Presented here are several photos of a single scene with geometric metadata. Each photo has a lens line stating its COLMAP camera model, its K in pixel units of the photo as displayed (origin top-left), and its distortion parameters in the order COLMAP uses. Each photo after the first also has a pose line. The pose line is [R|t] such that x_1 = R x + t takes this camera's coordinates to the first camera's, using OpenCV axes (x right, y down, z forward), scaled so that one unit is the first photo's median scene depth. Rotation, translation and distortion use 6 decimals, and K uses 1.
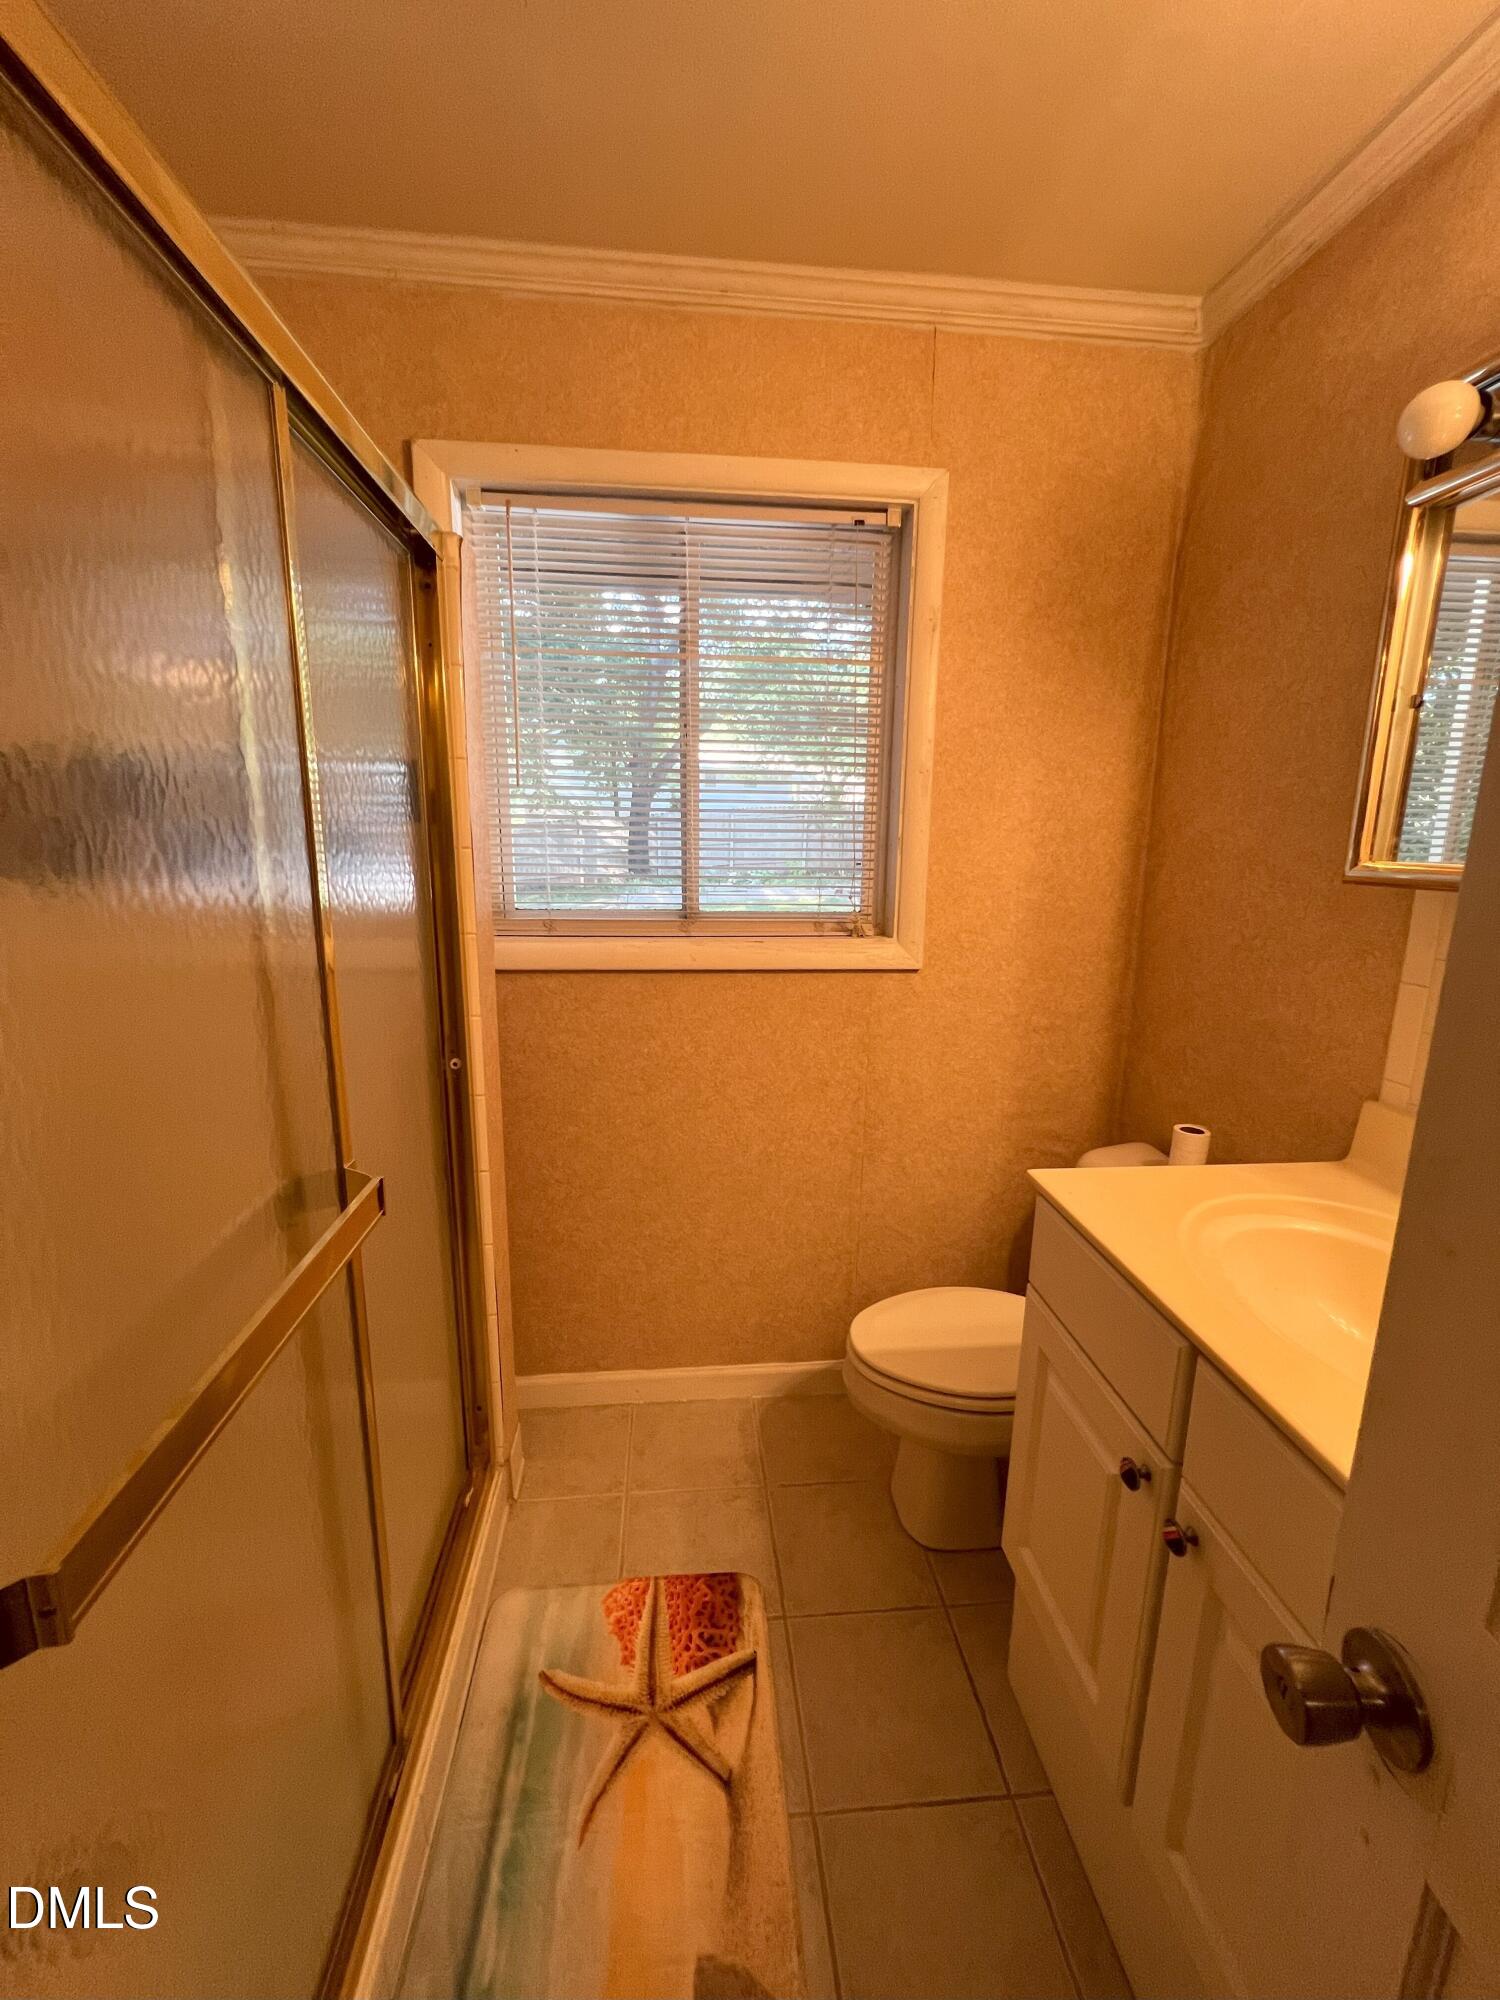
lens RADIAL K [[806.7, 0, 754.2], [0, 806.7, 997.6], [0, 0, 1]] dist [-0.001121, 0.000191]
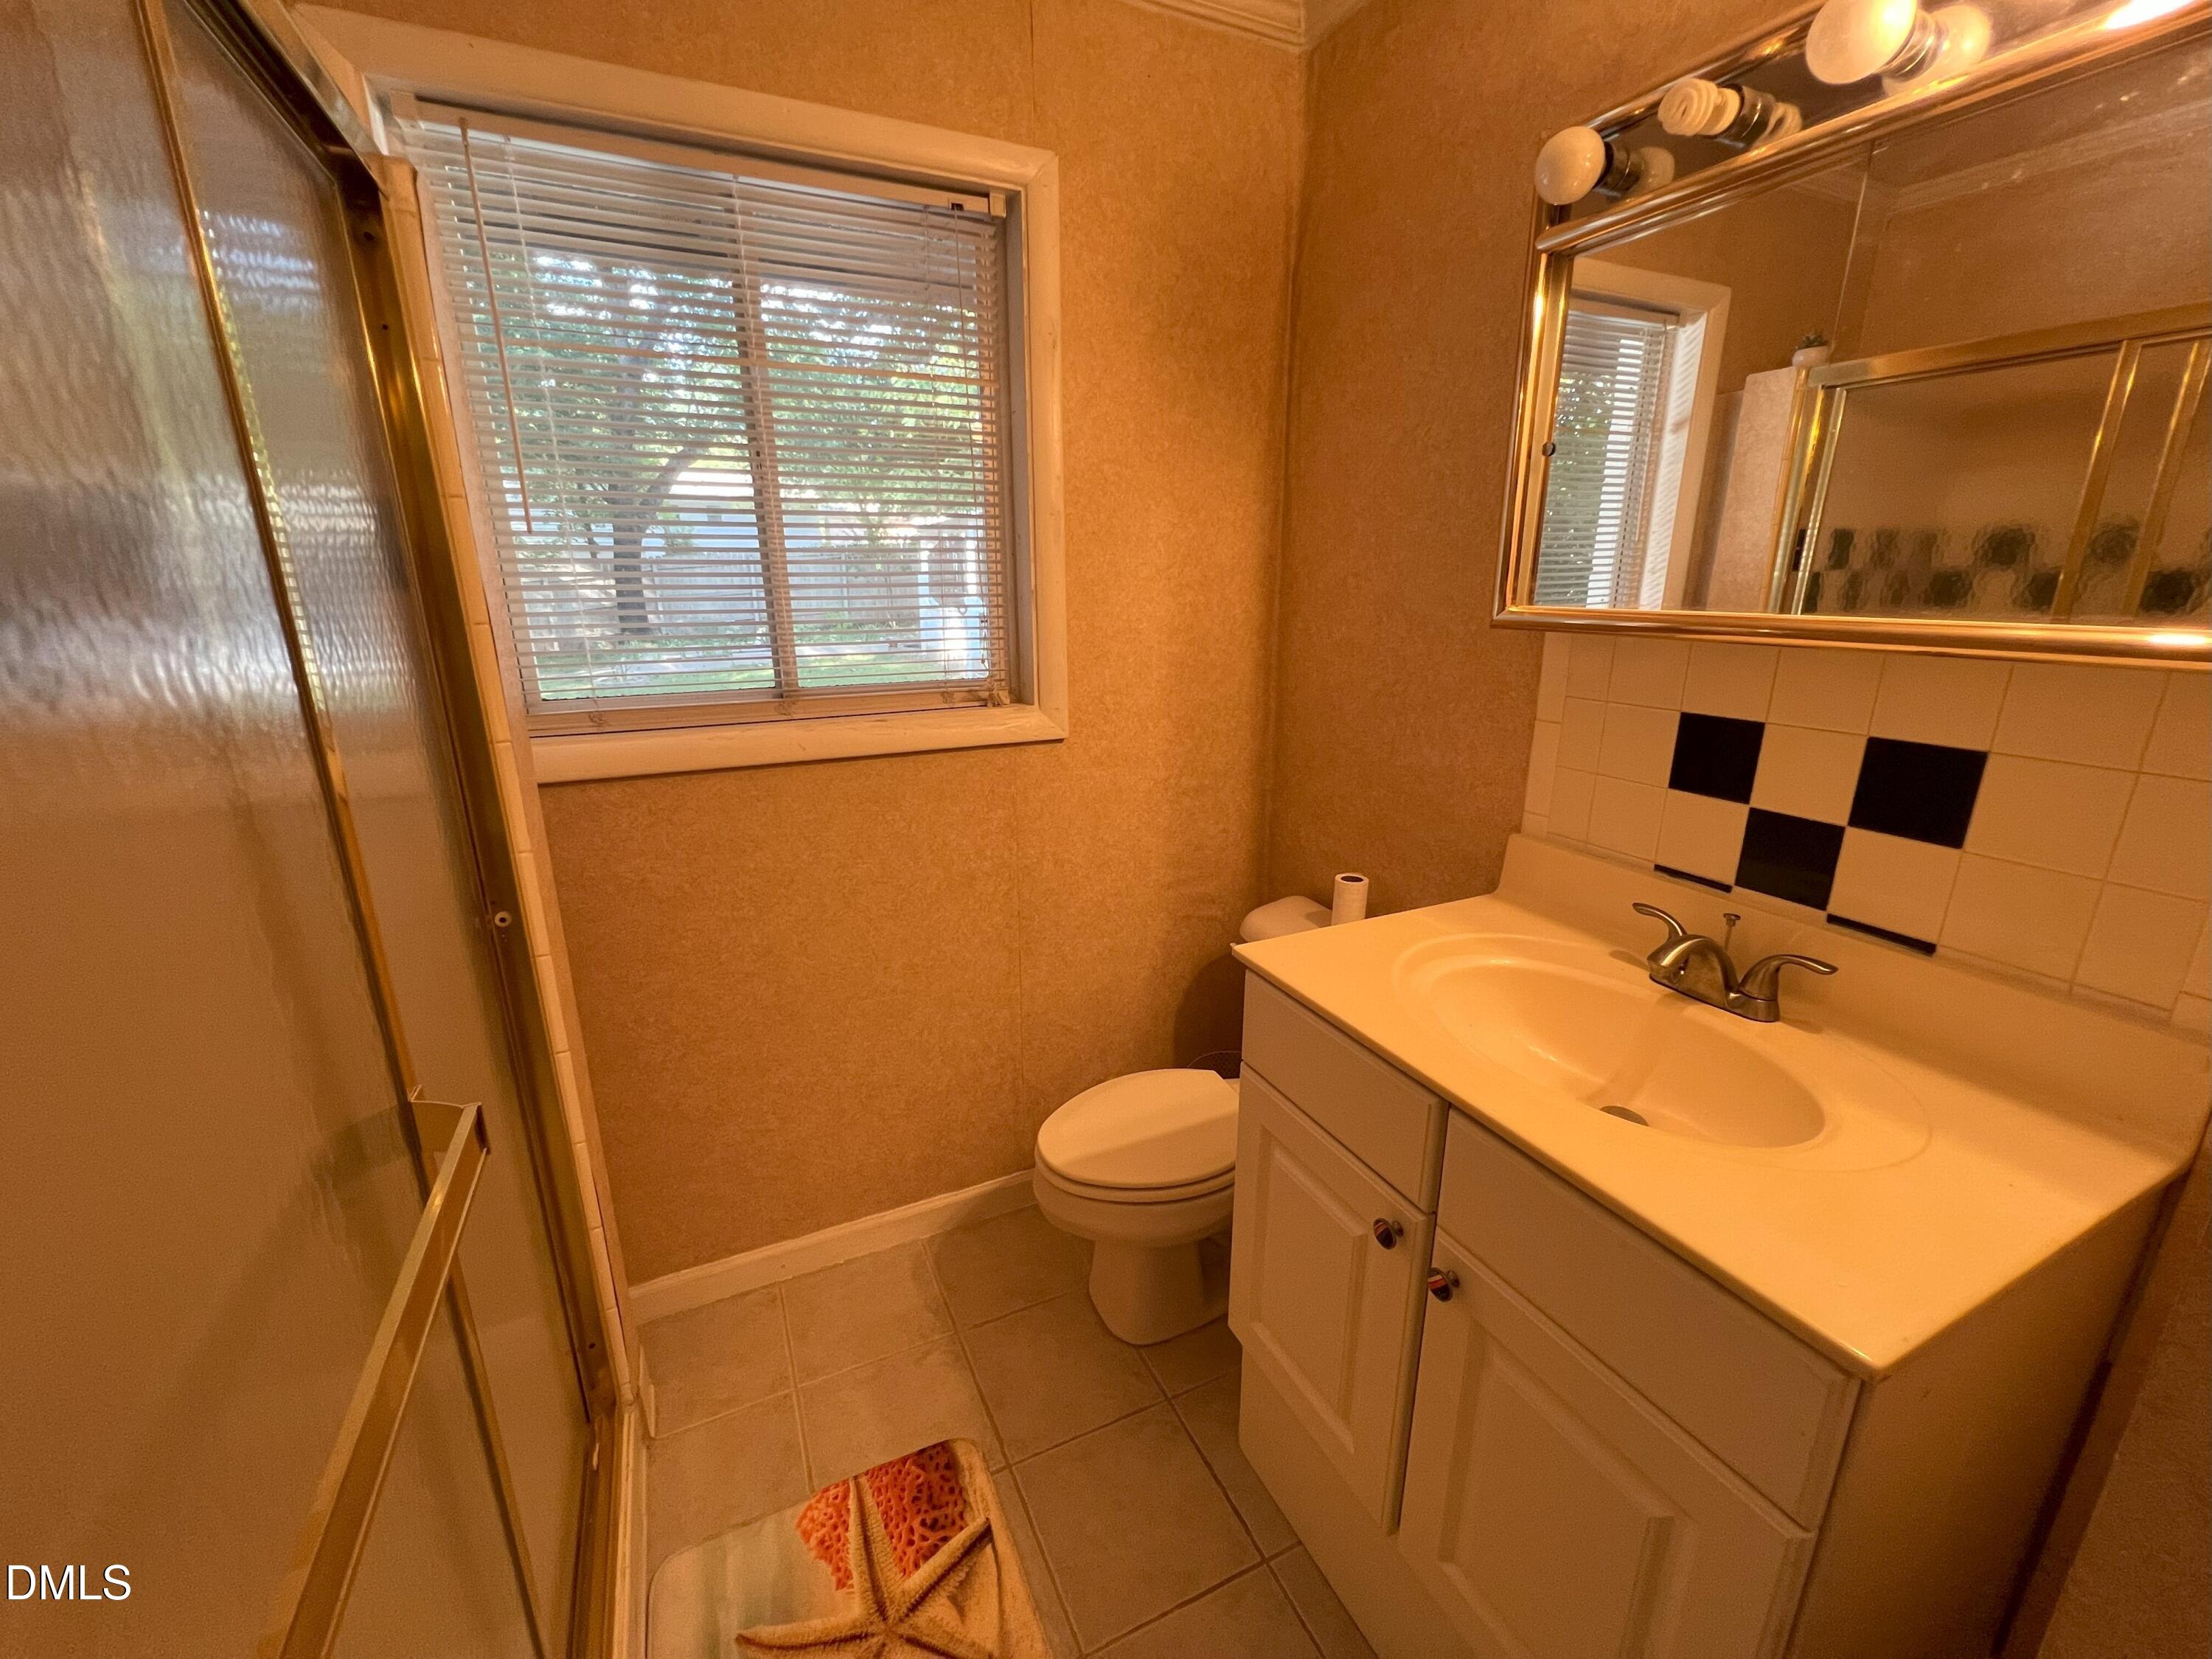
lens RADIAL K [[892.2, 0, 1101.8], [0, 892.2, 826.6], [0, 0, 1]] dist [-0.001121, 0.000191]
pose [[0.942384, -0.109446, 0.316123, -0.091090], [0.085798, 0.992434, 0.087825, -0.023449], [-0.323344, -0.055642, 0.944644, 0.049537]]
